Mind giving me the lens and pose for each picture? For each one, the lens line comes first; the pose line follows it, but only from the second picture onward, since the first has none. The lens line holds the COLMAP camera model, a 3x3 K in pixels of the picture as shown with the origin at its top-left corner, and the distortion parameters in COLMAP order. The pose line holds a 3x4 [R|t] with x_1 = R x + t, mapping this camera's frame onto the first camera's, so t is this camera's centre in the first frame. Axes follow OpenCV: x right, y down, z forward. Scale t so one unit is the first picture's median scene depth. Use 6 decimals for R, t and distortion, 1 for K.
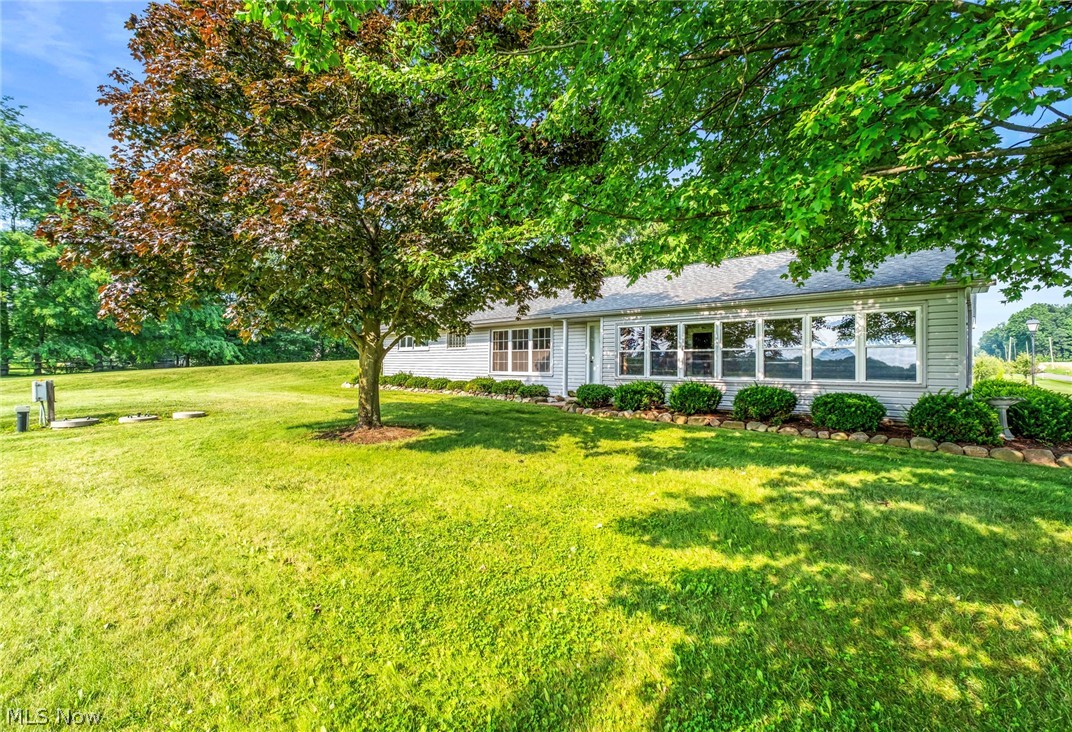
lens RADIAL K [[477.6, 0, 536.0], [0, 477.6, 366.0], [0, 0, 1]] dist [0.000114, -0.000001]
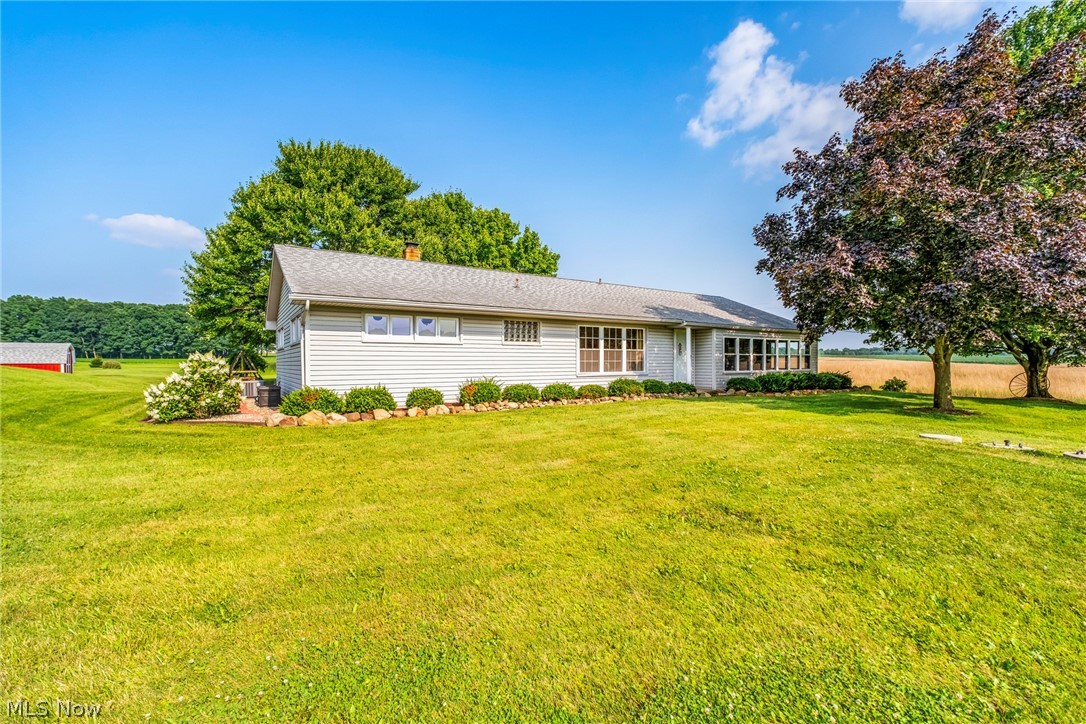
lens RADIAL K [[462.3, 0, 528.9], [0, 462.3, 362.7], [0, 0, 1]] dist [-0.000565, 0.000443]
pose [[0.248826, -0.007272, 0.968521, -1.012338], [0.004688, 0.999969, 0.006303, -0.013053], [-0.968537, 0.002972, 0.248853, 0.962136]]
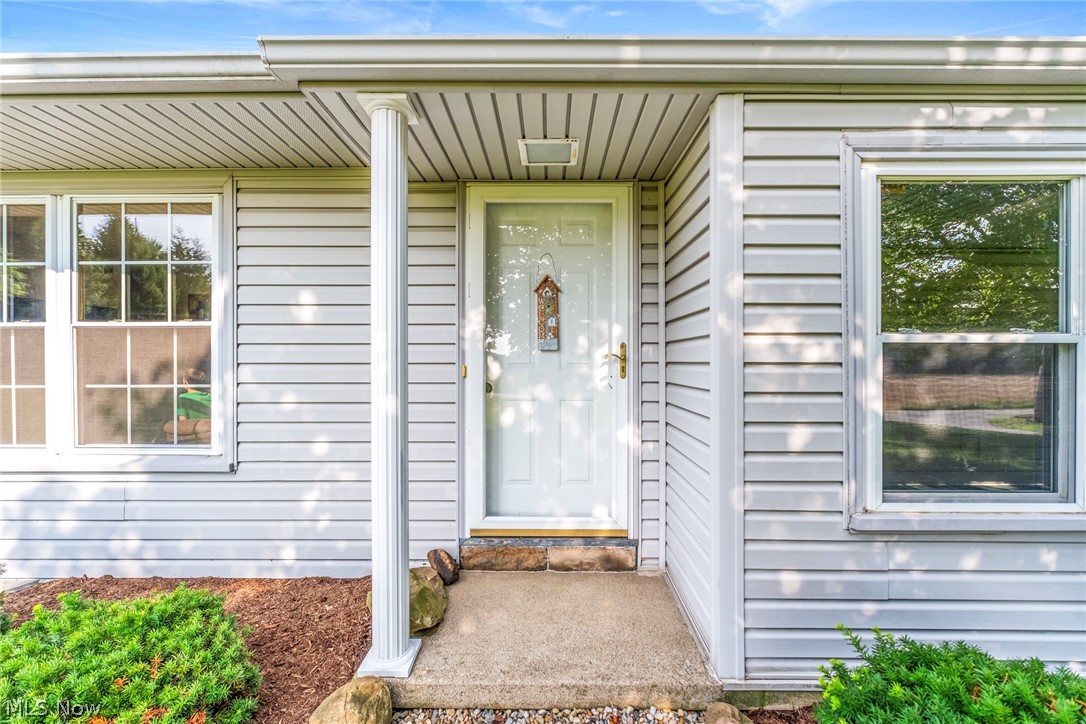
lens RADIAL K [[462.3, 0, 528.9], [0, 462.3, 362.7], [0, 0, 1]] dist [-0.000565, 0.000443]
pose [[0.730348, -0.018249, 0.682831, -0.002239], [0.009748, 0.999820, 0.016294, -0.020608], [-0.683006, -0.005244, 0.730394, 0.765414]]
